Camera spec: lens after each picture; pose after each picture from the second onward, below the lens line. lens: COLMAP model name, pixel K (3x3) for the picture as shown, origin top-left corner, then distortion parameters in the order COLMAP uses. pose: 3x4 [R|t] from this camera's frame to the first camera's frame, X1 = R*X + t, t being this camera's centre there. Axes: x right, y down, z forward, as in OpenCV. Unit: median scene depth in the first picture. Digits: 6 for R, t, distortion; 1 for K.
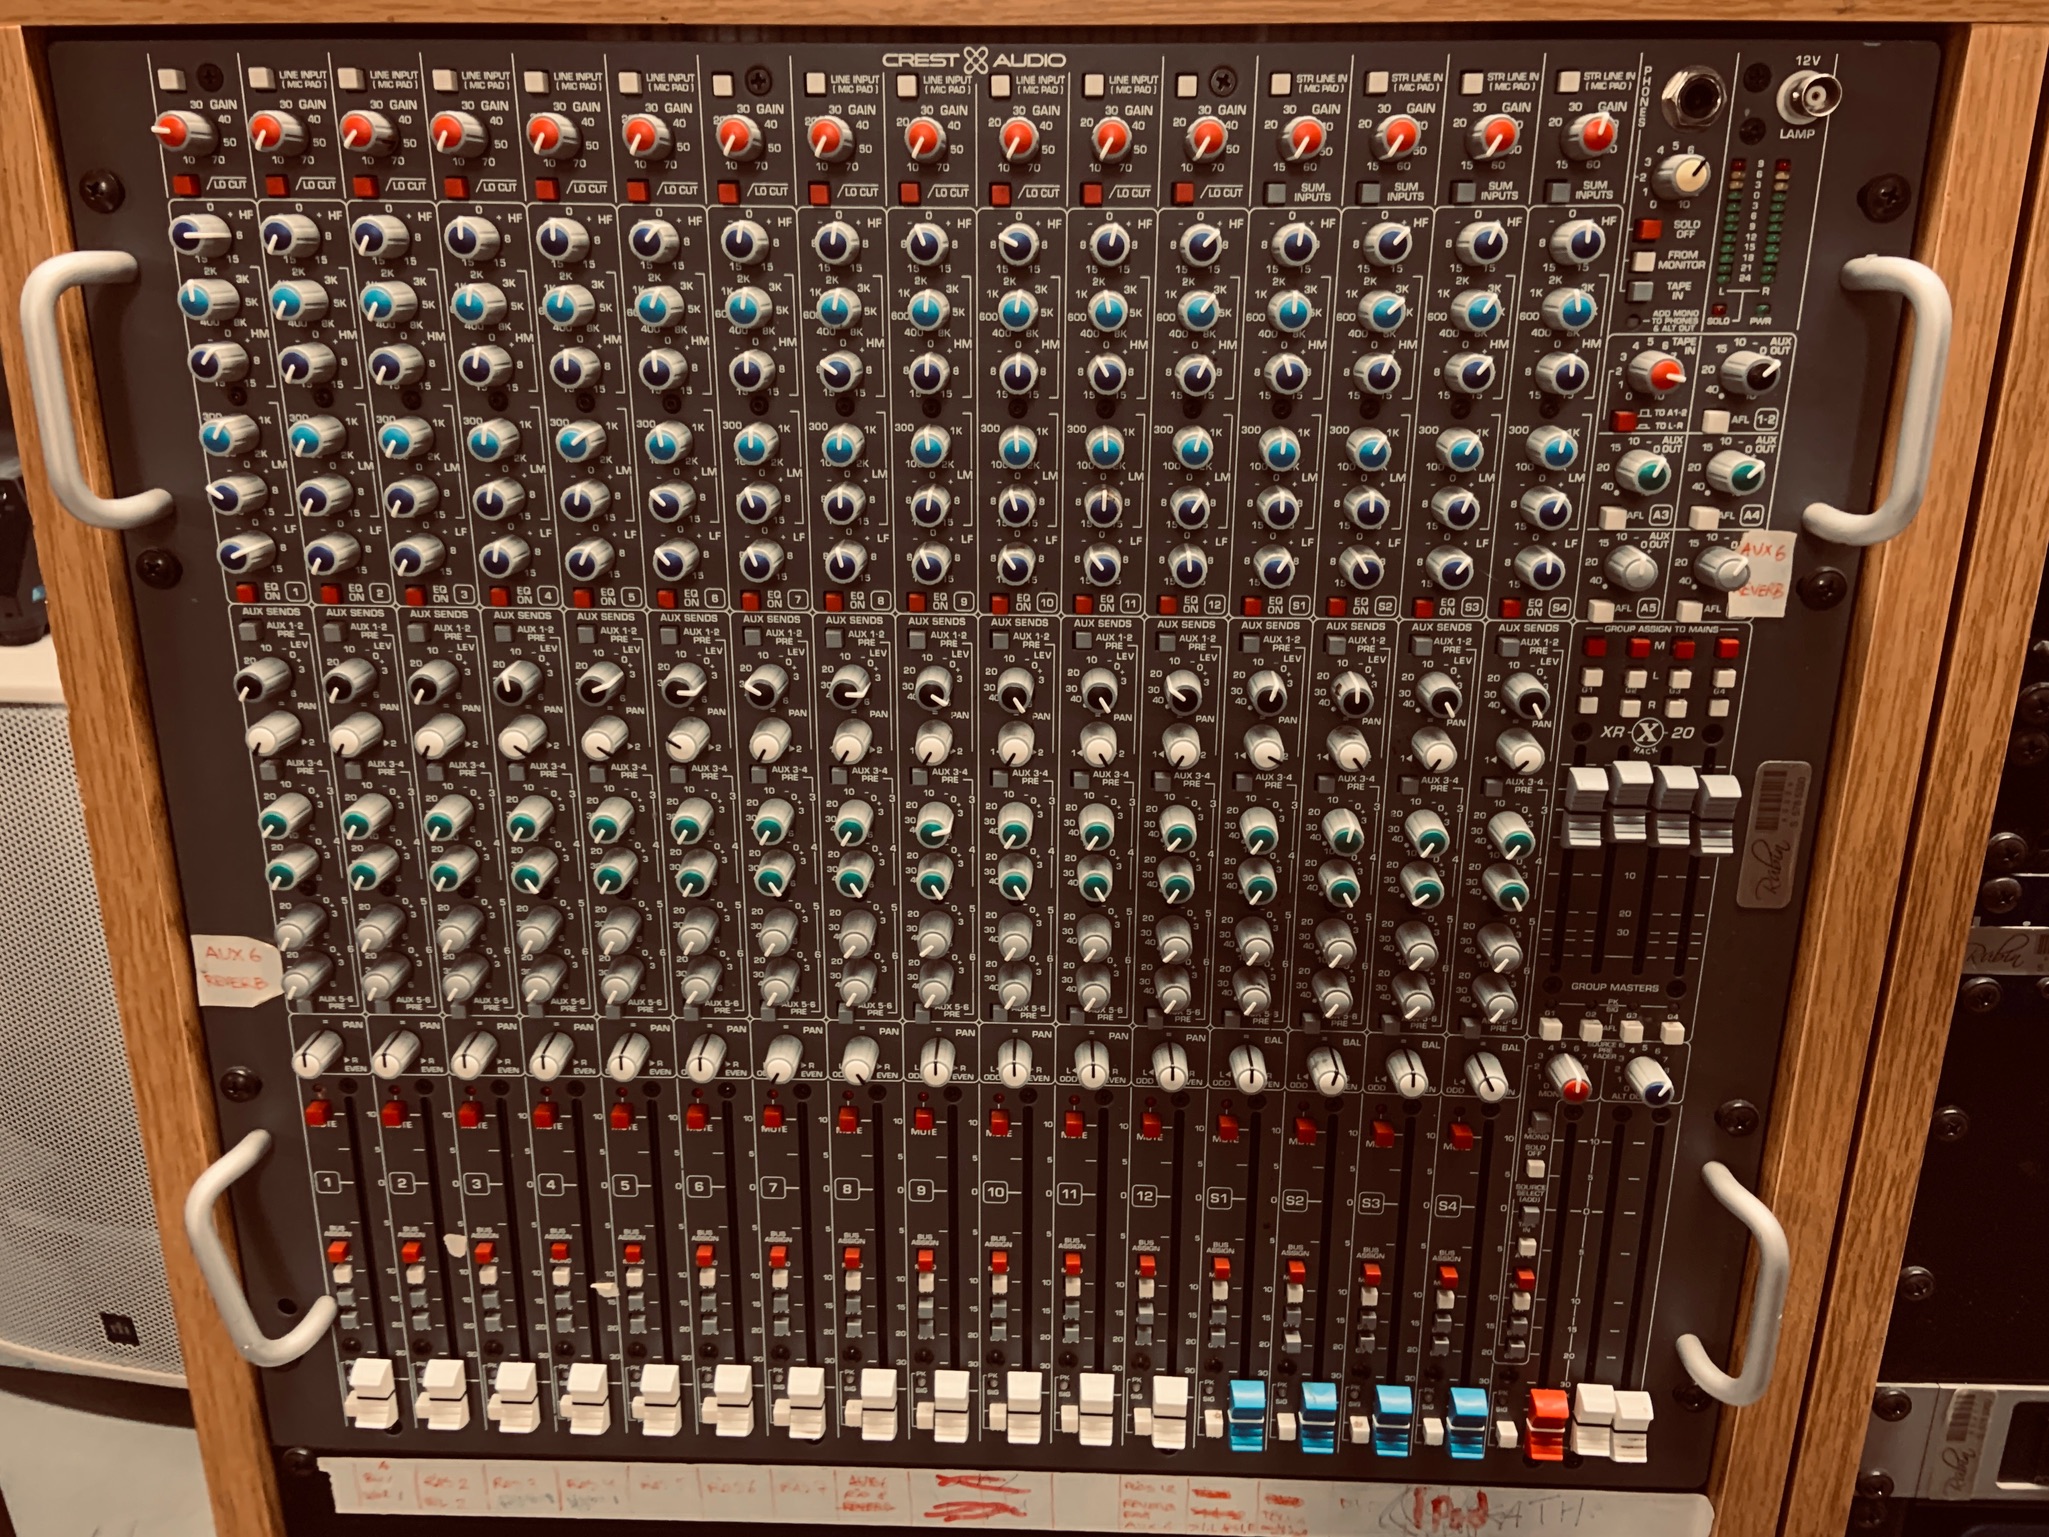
lens RADIAL K [[1583.2, 0, 1007.0], [0, 1583.2, 732.9], [0, 0, 1]] dist [0.131214, -0.181282]
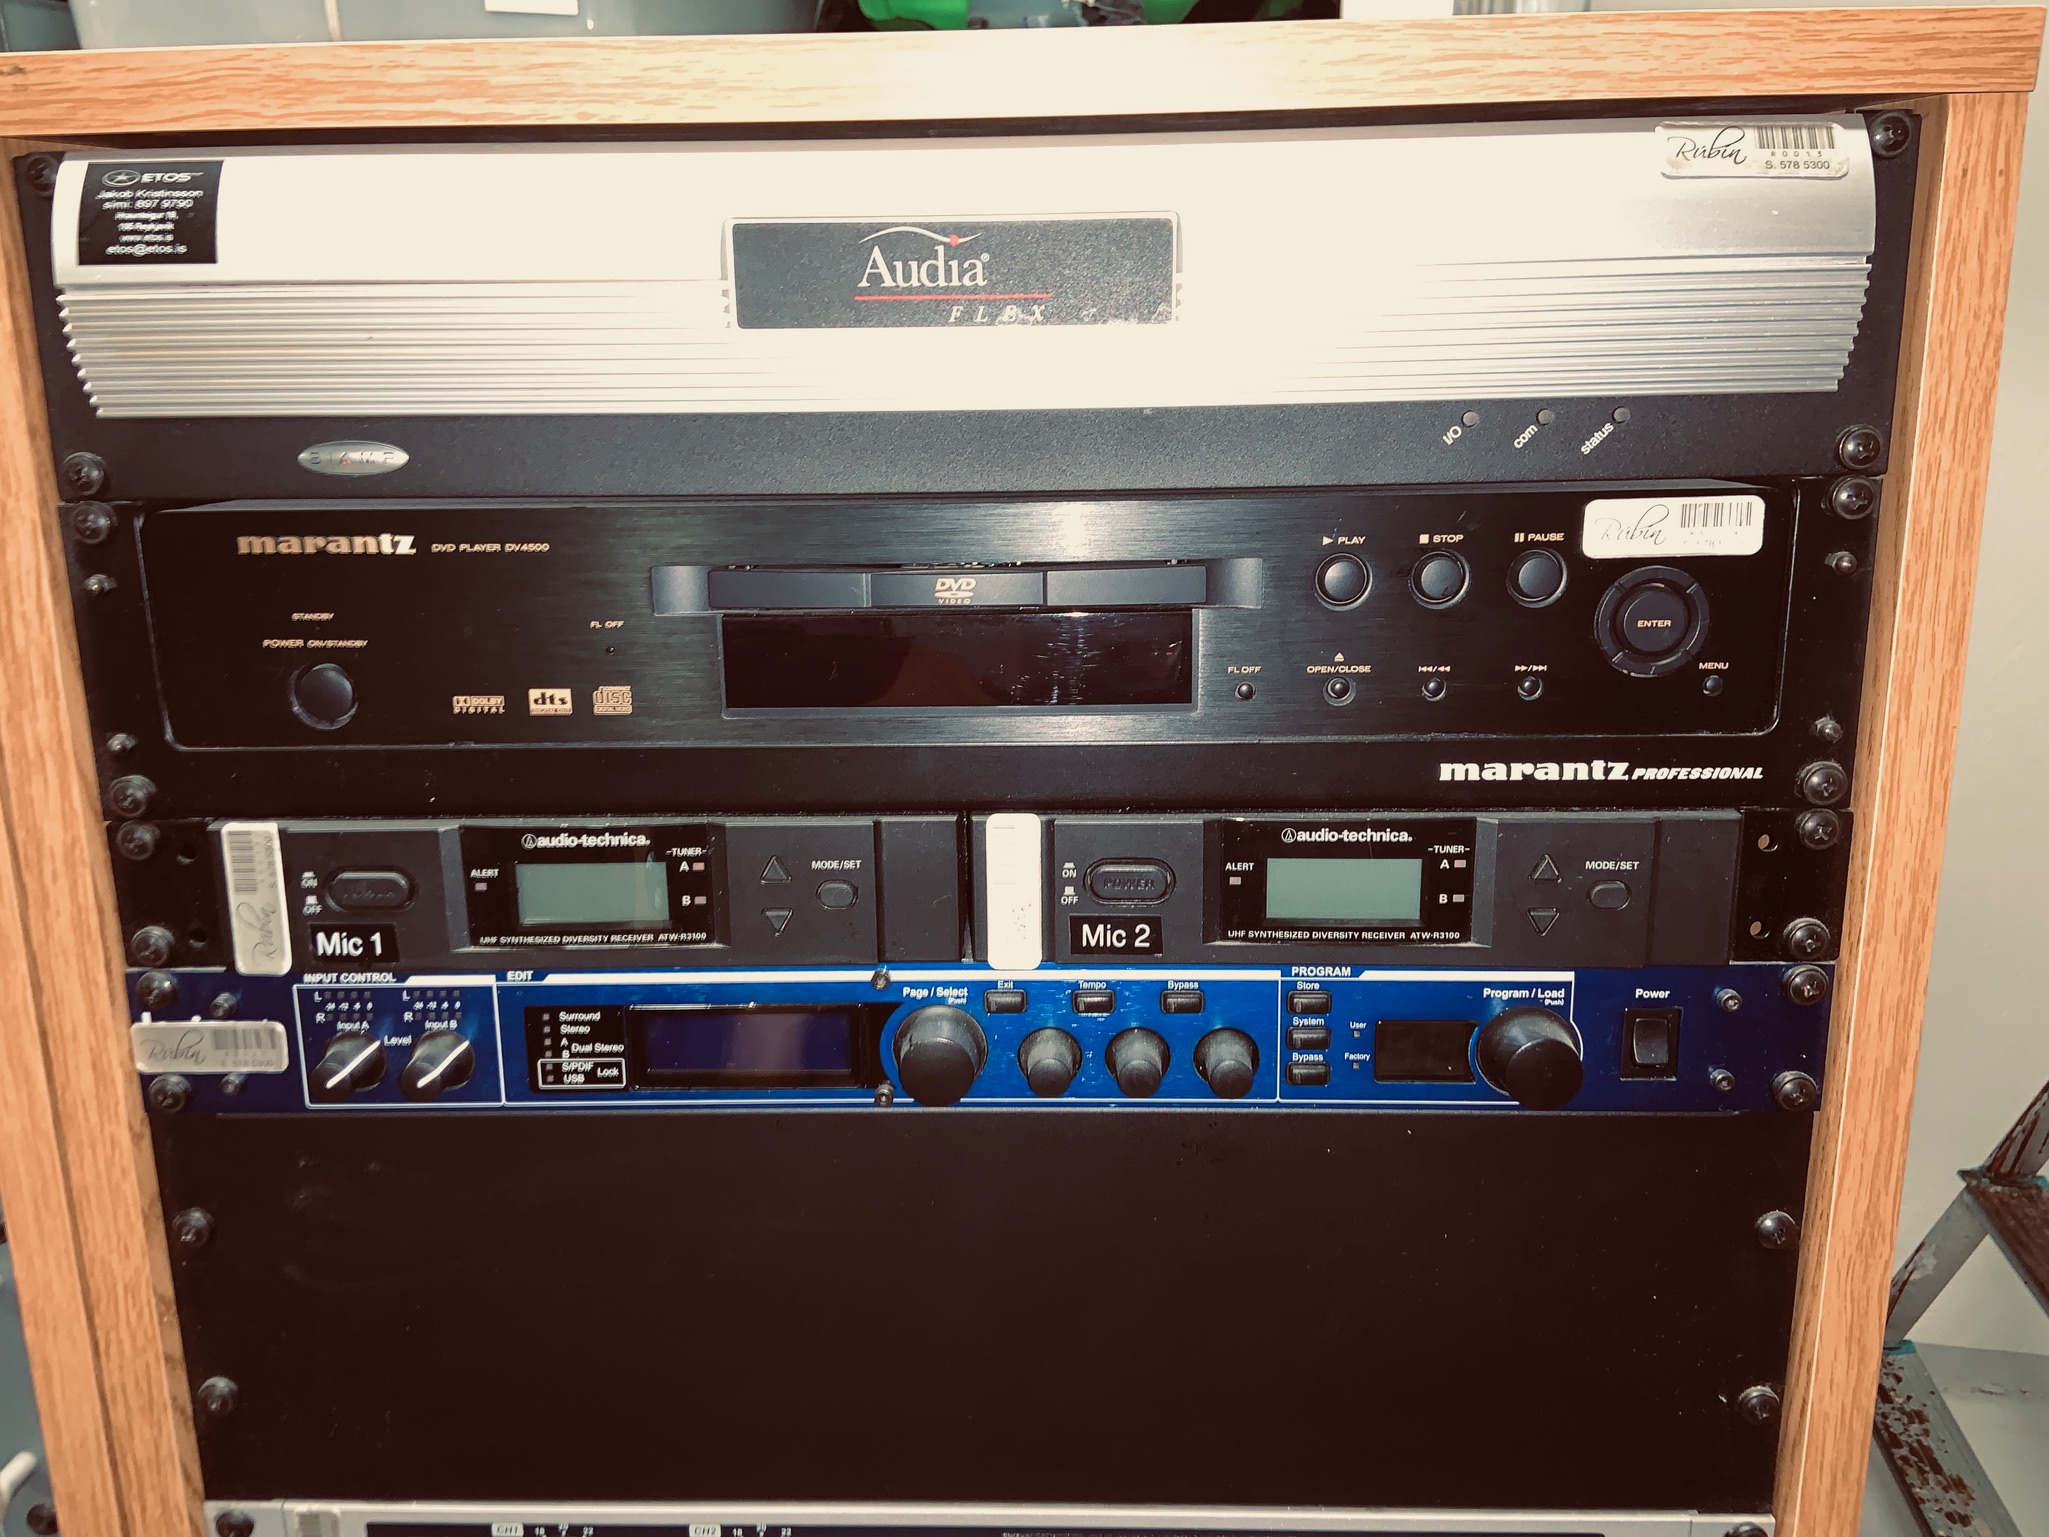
lens RADIAL K [[1583.2, 0, 1007.0], [0, 1583.2, 732.9], [0, 0, 1]] dist [0.131214, -0.181282]
pose [[0.999697, -0.024424, -0.002918, 1.134591], [0.024109, 0.996448, -0.080686, 0.034643], [0.004878, 0.080591, 0.996735, -0.004476]]
